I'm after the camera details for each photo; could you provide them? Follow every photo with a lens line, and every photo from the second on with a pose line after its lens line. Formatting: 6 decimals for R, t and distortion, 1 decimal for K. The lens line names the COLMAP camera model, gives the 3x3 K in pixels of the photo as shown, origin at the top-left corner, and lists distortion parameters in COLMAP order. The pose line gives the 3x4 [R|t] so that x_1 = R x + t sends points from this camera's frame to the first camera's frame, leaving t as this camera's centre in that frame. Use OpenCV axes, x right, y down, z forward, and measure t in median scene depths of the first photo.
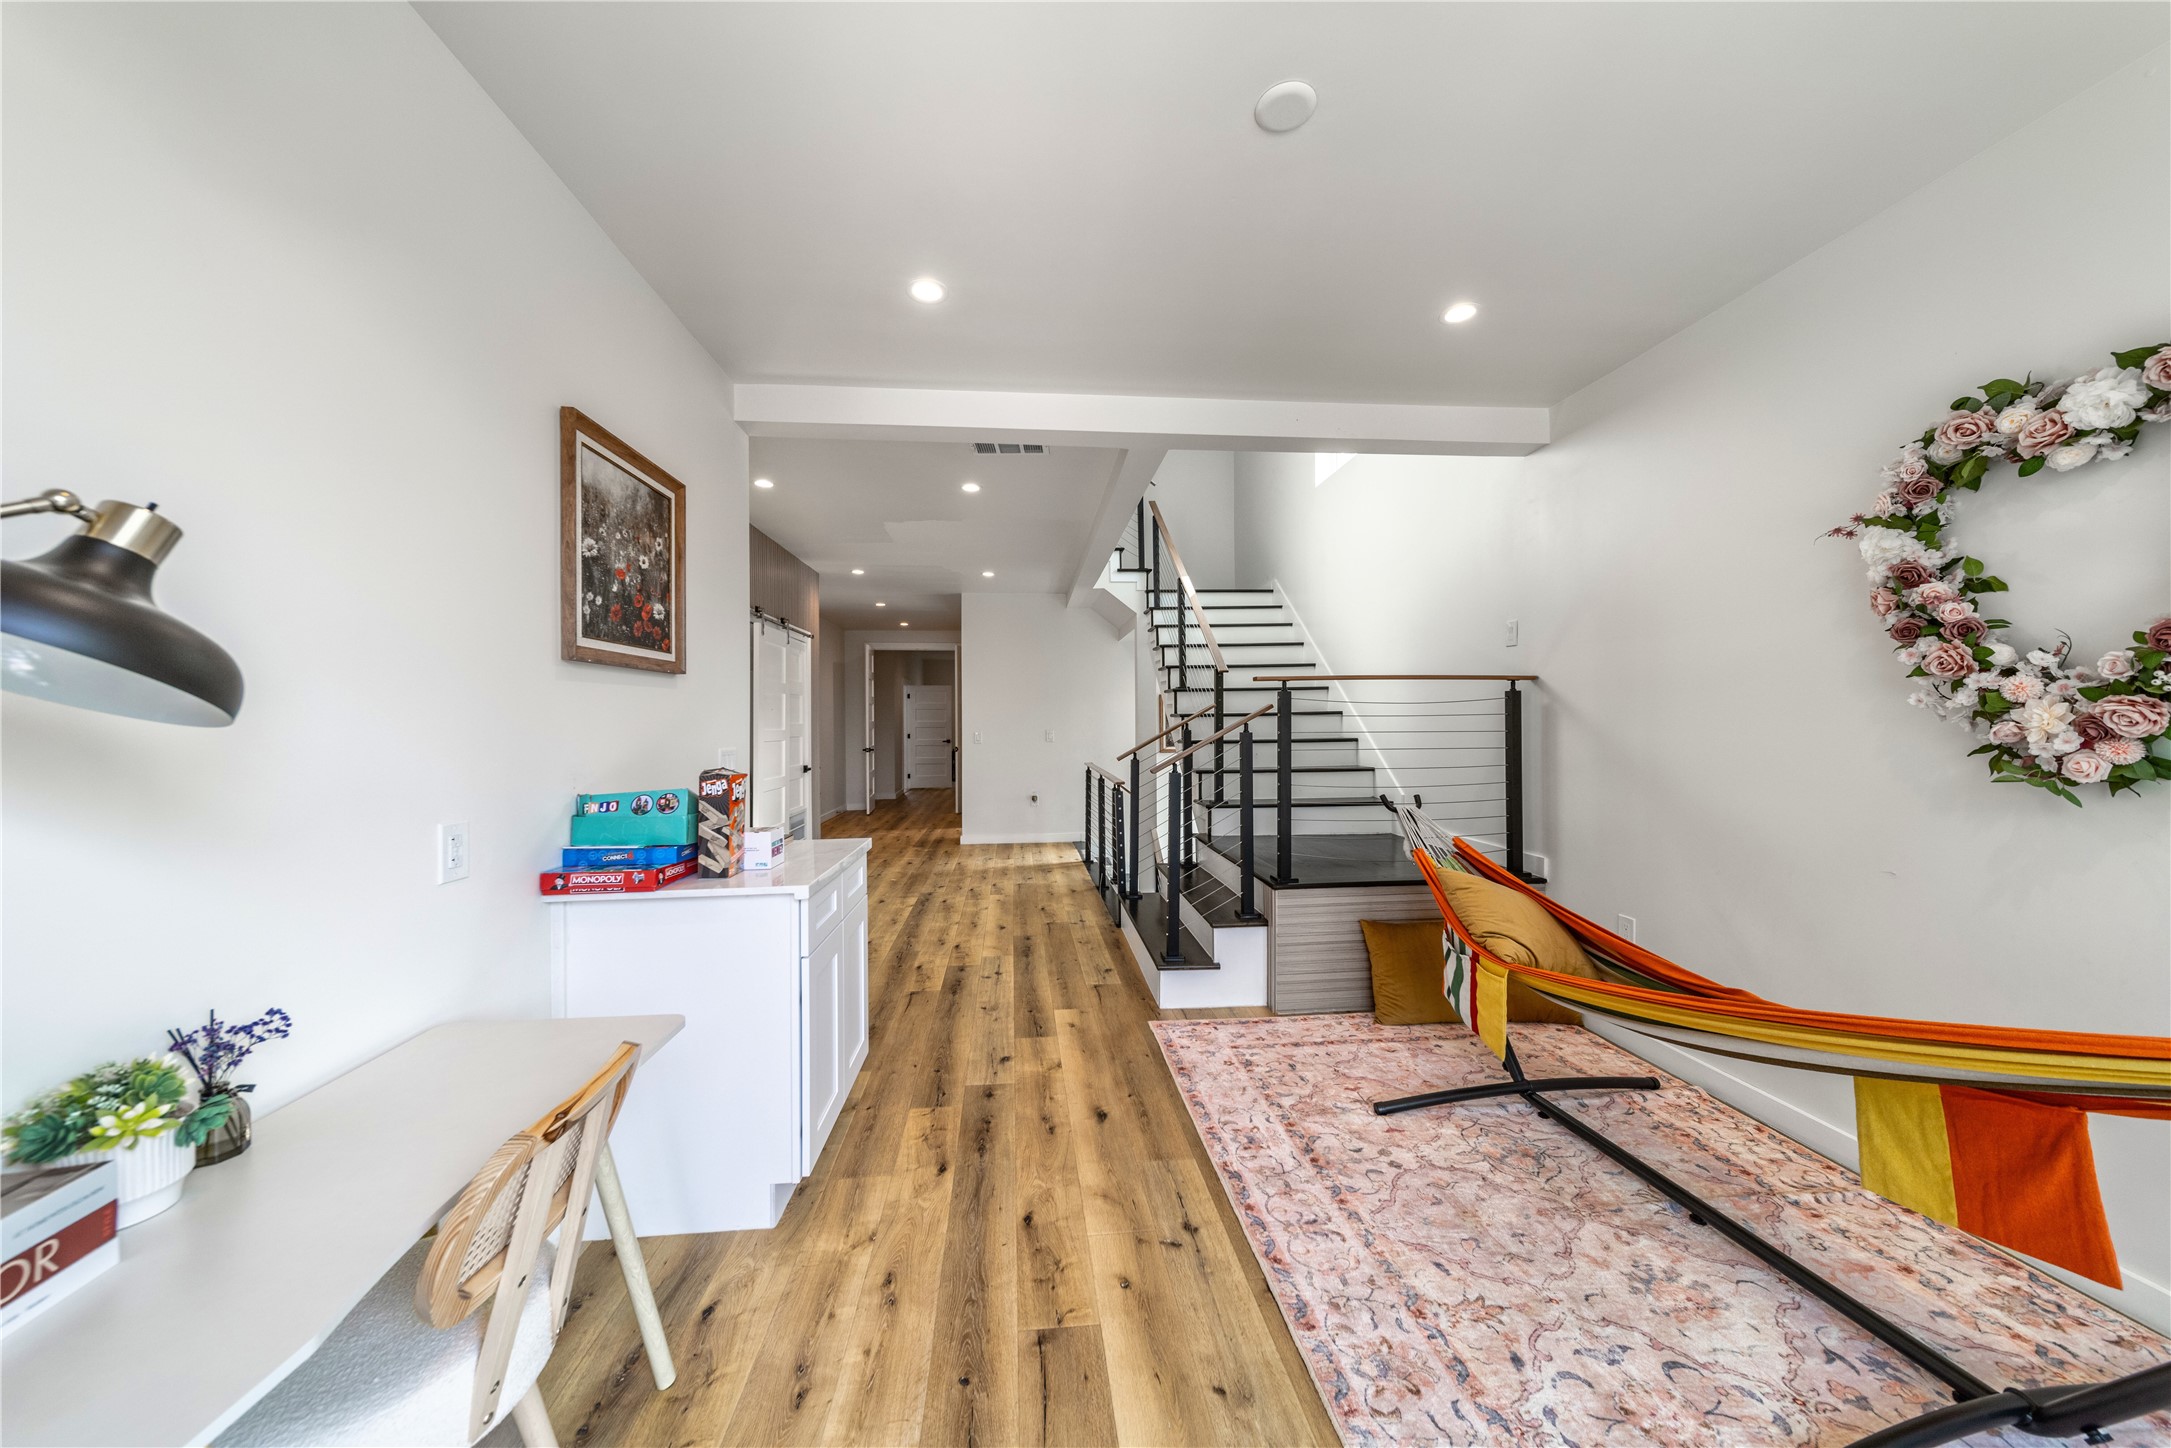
lens RADIAL K [[747.9, 0, 1079.1], [0, 747.9, 720.1], [0, 0, 1]] dist [0.000323, 0.000031]
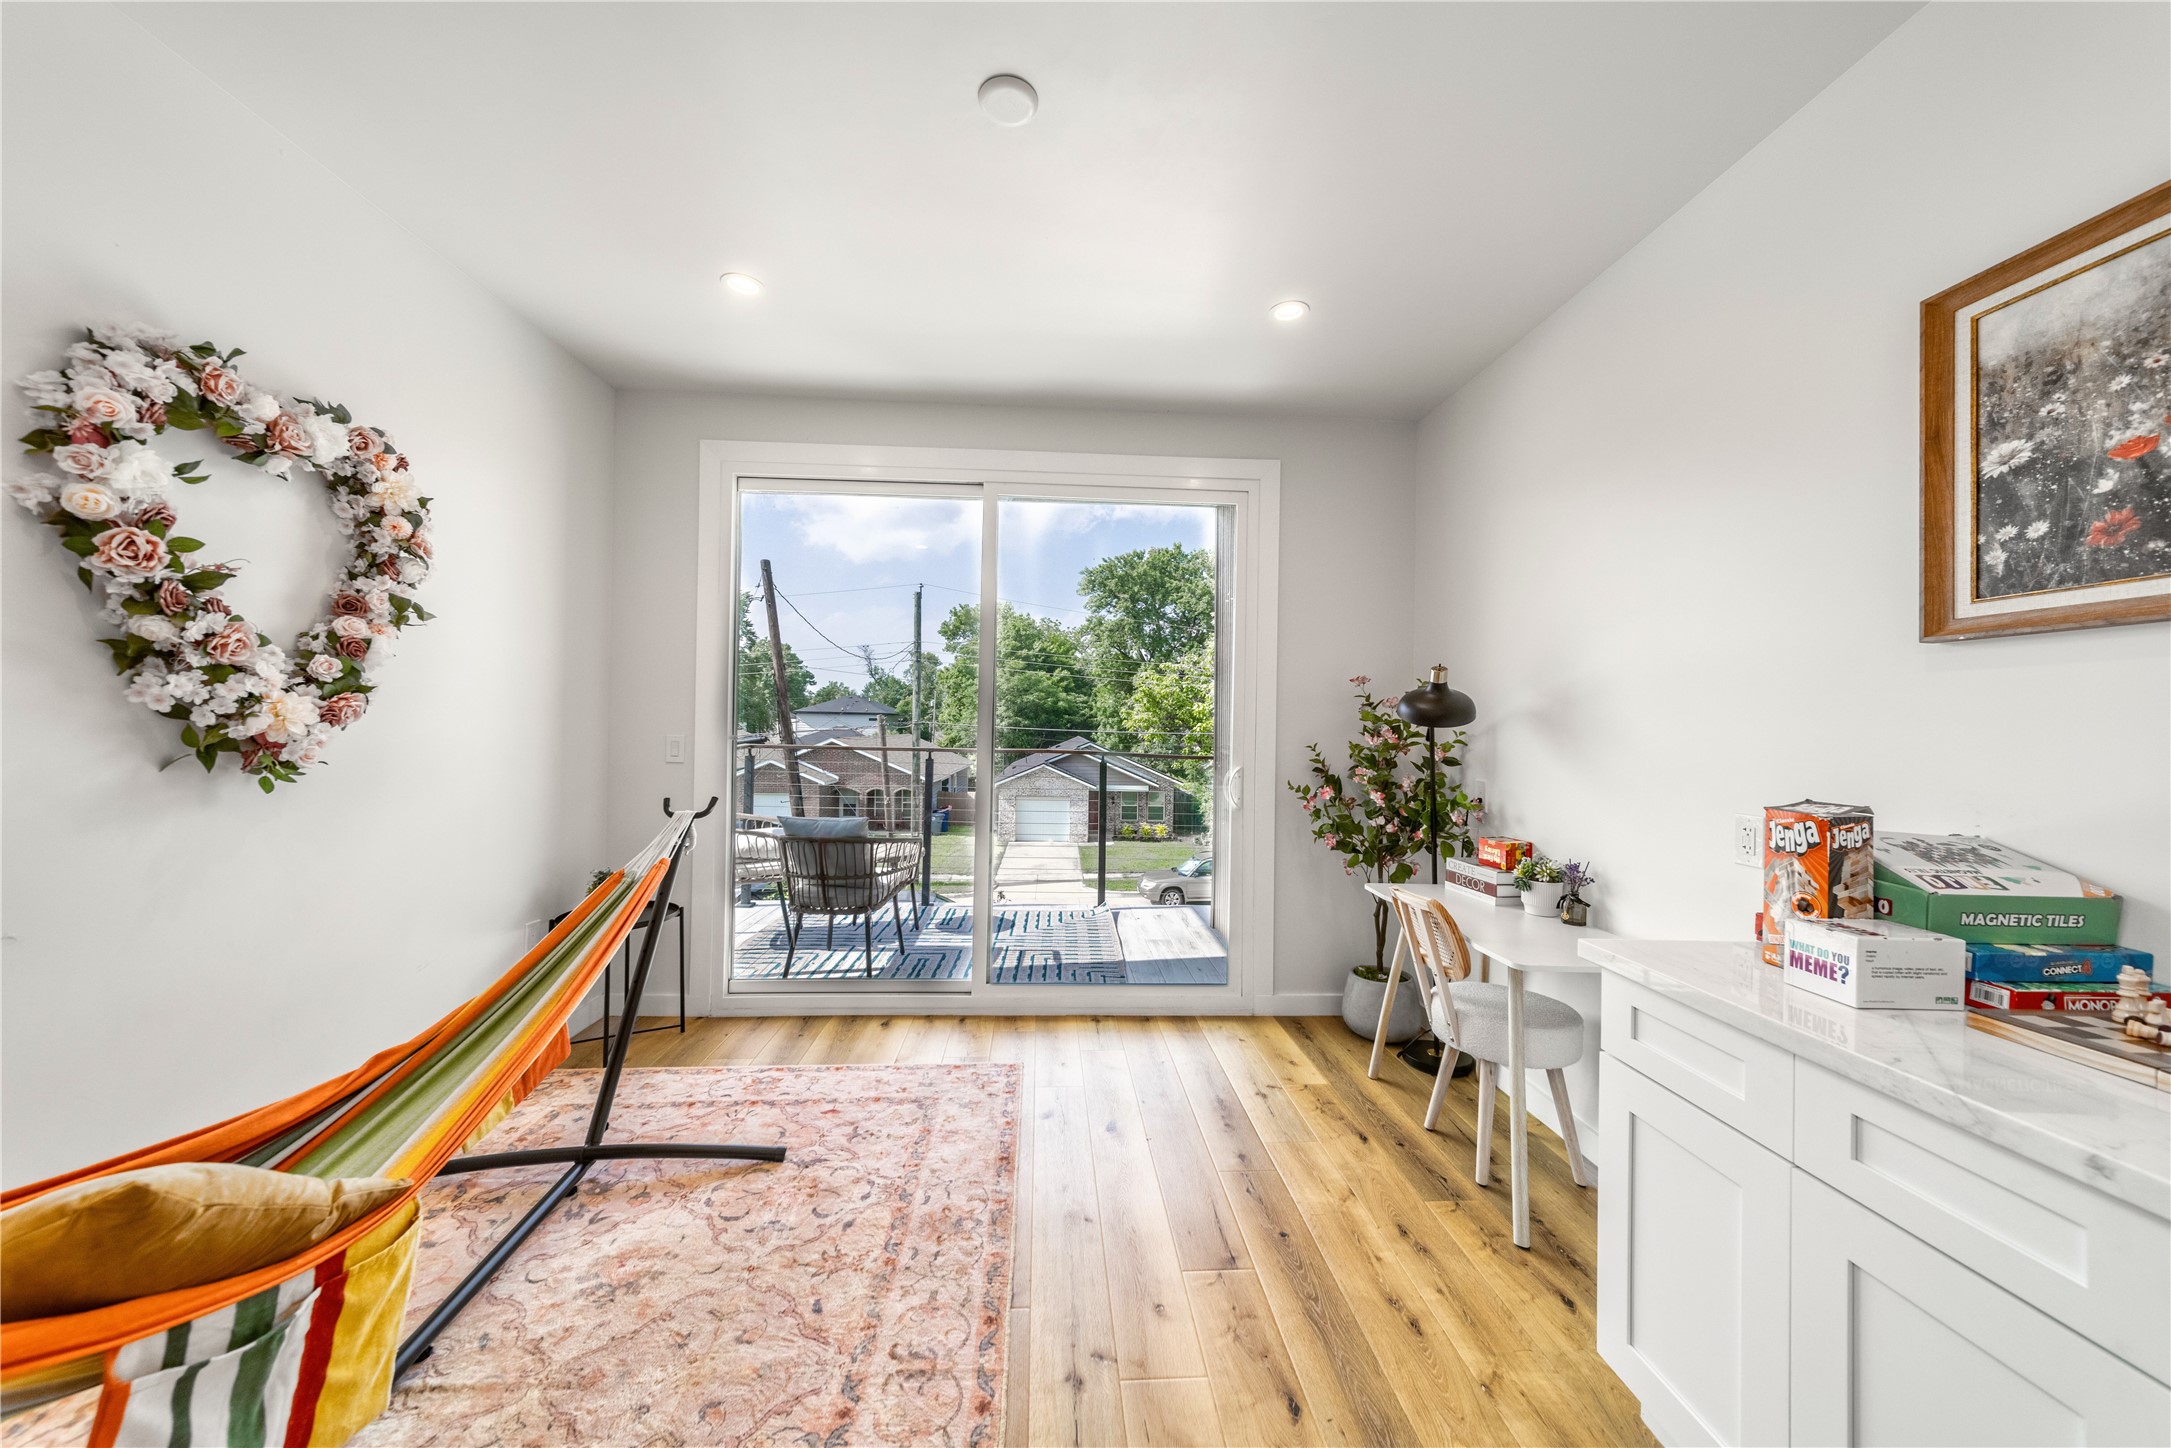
lens RADIAL K [[747.9, 0, 1087.5], [0, 747.9, 721.4], [0, 0, 1]] dist [0.000323, 0.000031]
pose [[-0.999574, -0.008670, 0.027866, 0.136186], [-0.008908, 0.999925, -0.008438, 0.011293], [-0.027791, -0.008683, -0.999576, 2.003576]]
